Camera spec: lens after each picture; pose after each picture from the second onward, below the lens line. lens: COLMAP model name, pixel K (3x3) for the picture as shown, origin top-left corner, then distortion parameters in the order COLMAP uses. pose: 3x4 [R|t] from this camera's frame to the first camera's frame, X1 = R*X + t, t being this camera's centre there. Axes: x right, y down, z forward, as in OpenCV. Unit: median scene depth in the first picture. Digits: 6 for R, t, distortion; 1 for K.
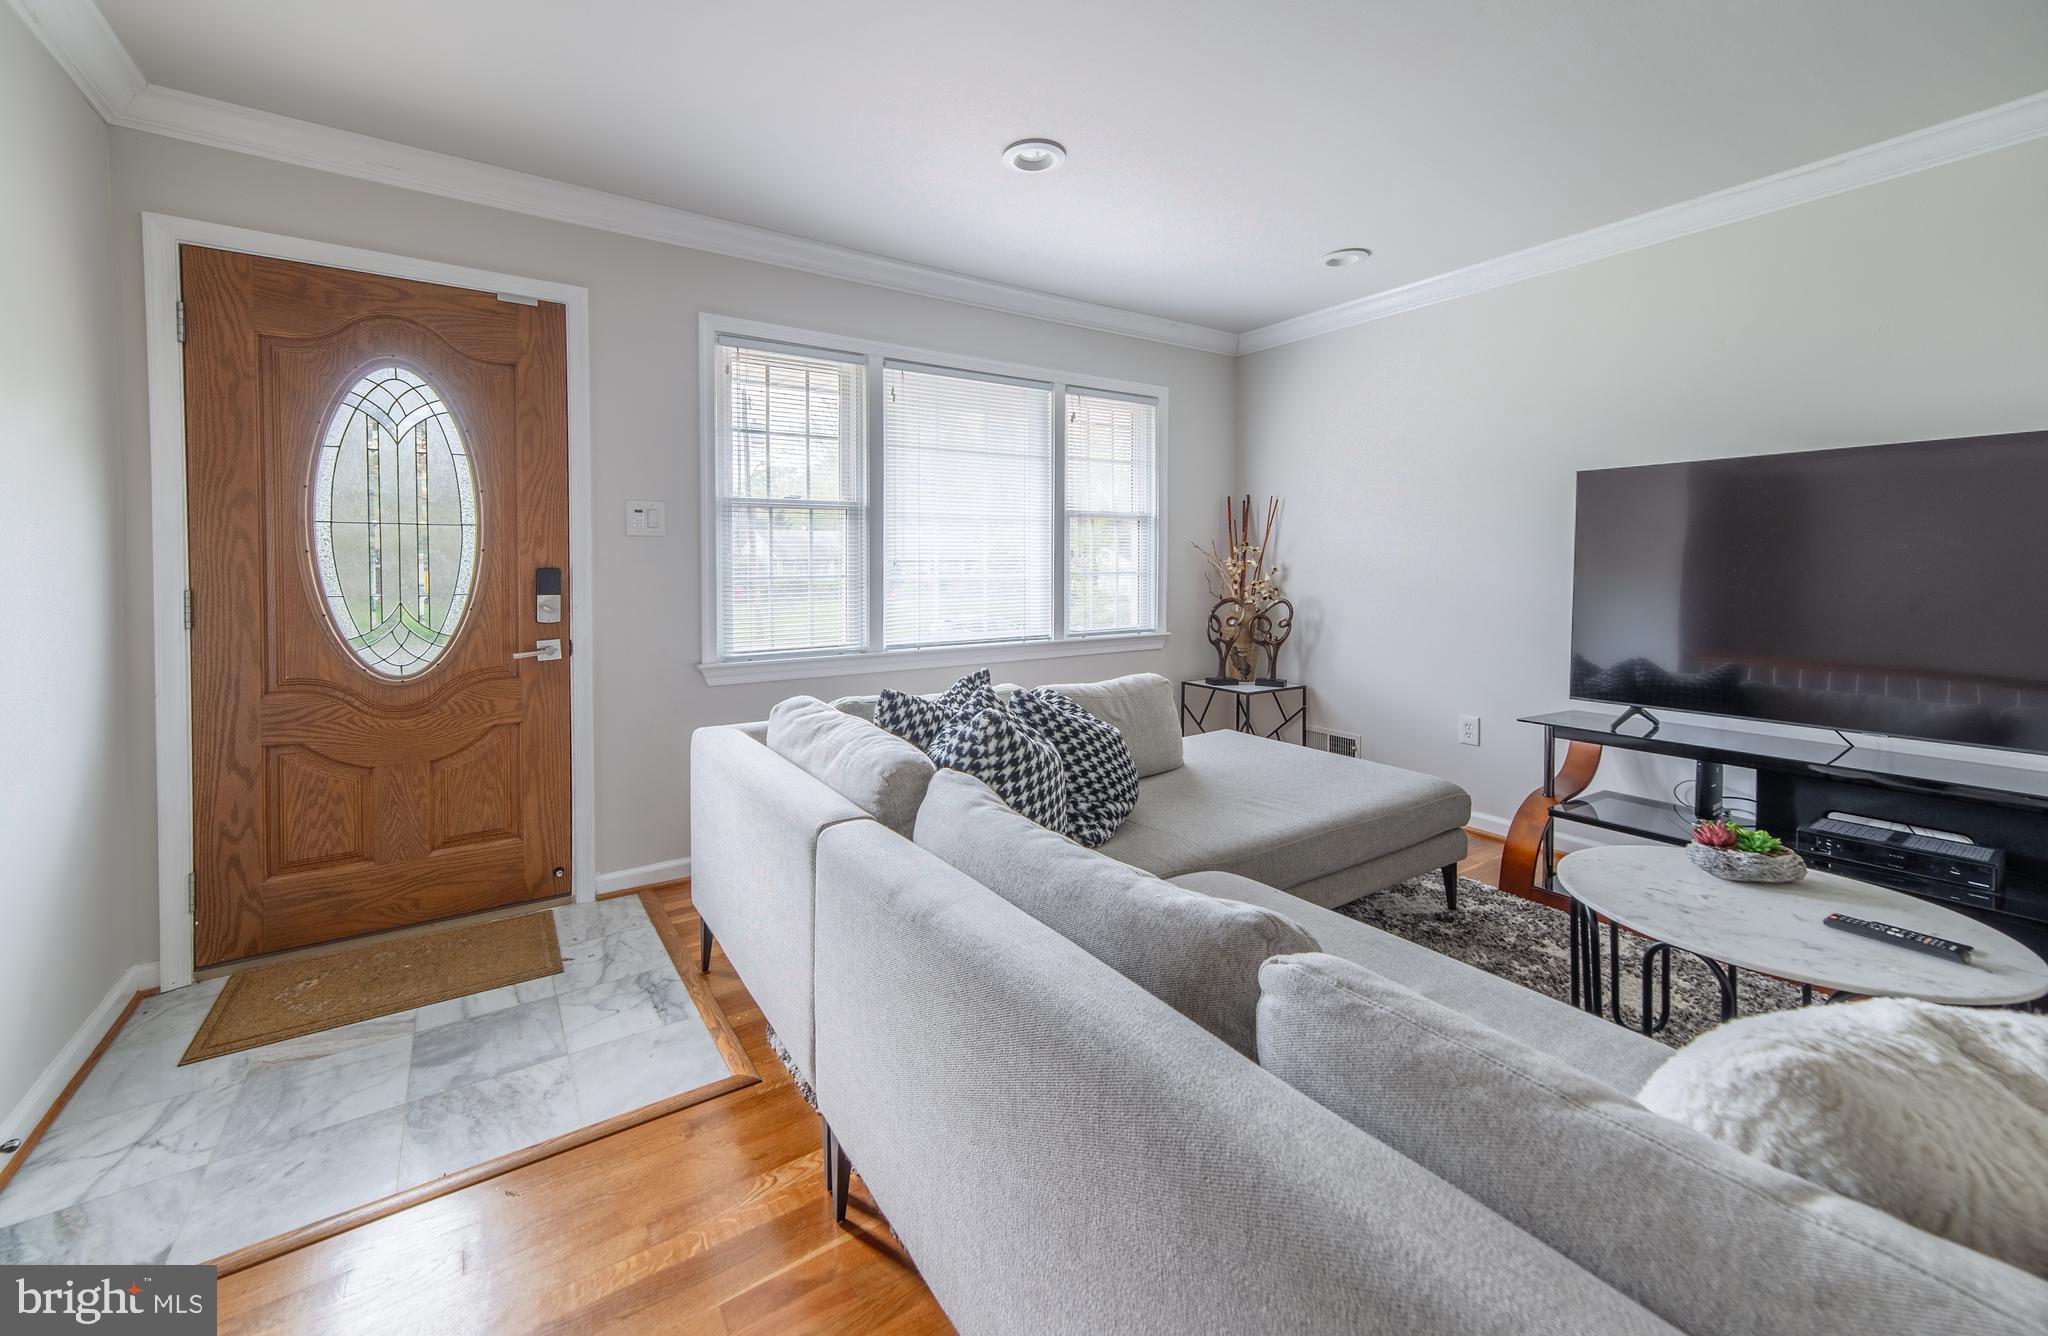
lens RADIAL K [[799.2, 0, 1025.6], [0, 799.2, 581.4], [0, 0, 1]] dist [0.014791, 0.000240]
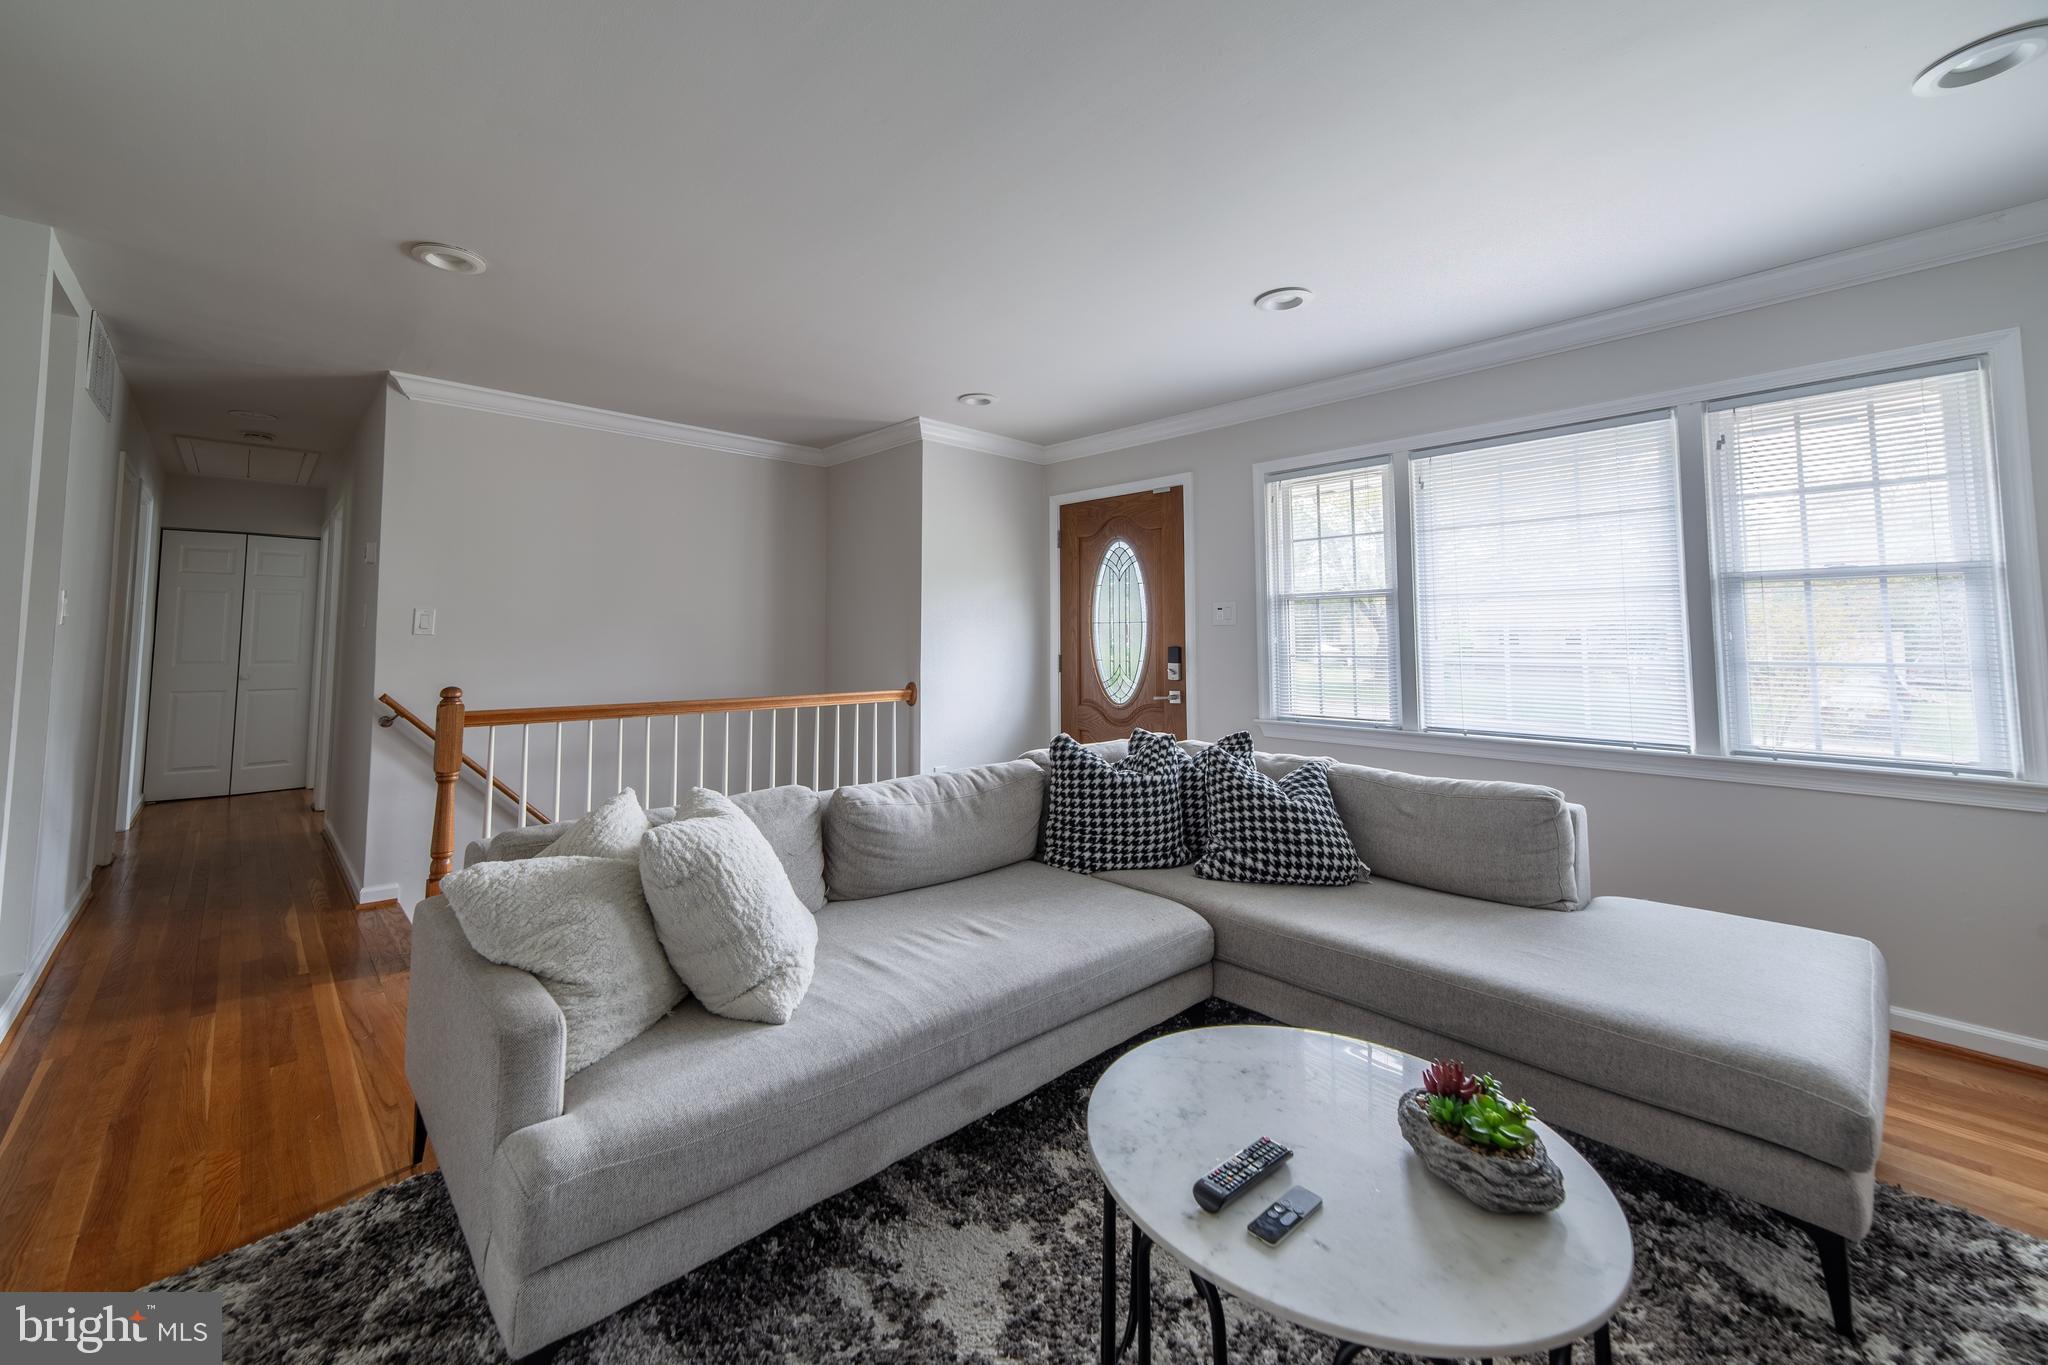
lens RADIAL K [[751.7, 0, 976.3], [0, 751.7, 598.4], [0, 0, 1]] dist [0.004978, 0.000256]
pose [[0.173960, -0.055746, -0.983174, 0.841758], [-0.028600, 0.997689, -0.061629, -0.008458], [0.984337, 0.038840, 0.171964, 0.332714]]
